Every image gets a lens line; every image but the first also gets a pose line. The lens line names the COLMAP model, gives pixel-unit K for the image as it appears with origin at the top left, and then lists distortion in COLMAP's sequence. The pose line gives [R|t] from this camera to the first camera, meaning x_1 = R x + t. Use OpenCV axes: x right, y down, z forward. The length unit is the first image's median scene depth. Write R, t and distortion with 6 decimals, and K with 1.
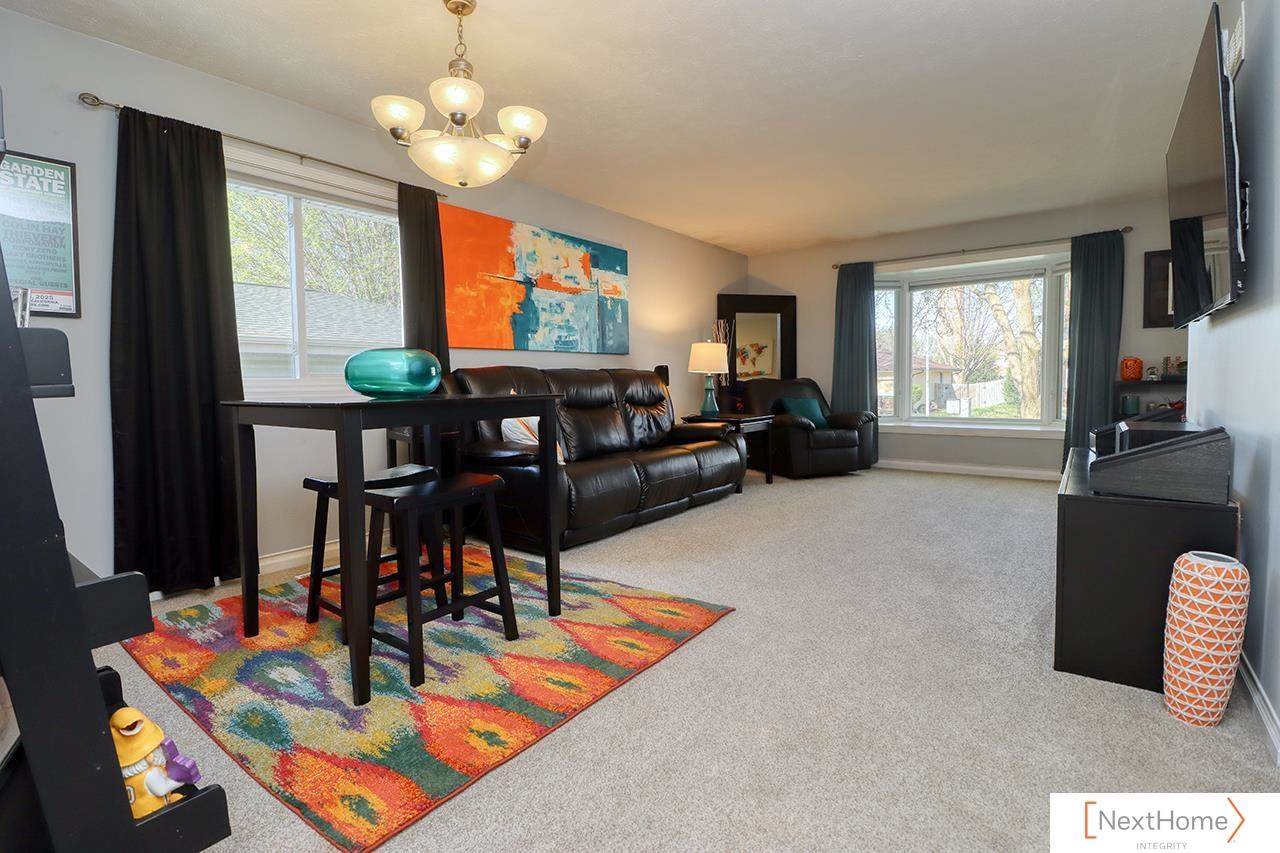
lens RADIAL K [[592.2, 0, 644.3], [0, 592.2, 410.8], [0, 0, 1]] dist [0.000592, -0.014137]
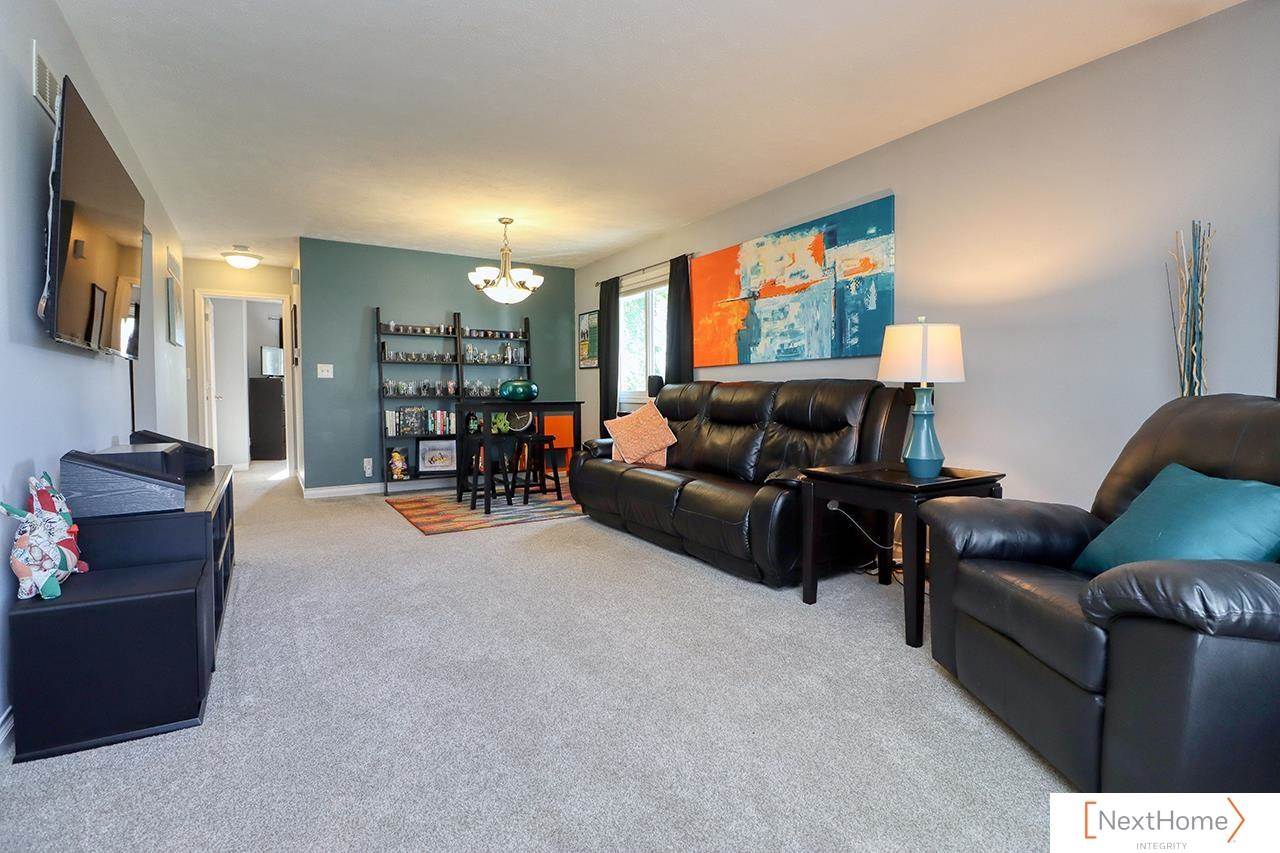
lens RADIAL K [[592.2, 0, 644.3], [0, 592.2, 410.8], [0, 0, 1]] dist [0.000592, -0.014137]
pose [[-0.343759, 0.042125, -0.938113, 0.785820], [-0.039814, 0.997441, 0.059379, -0.070967], [0.938213, 0.057762, -0.341202, 1.125762]]
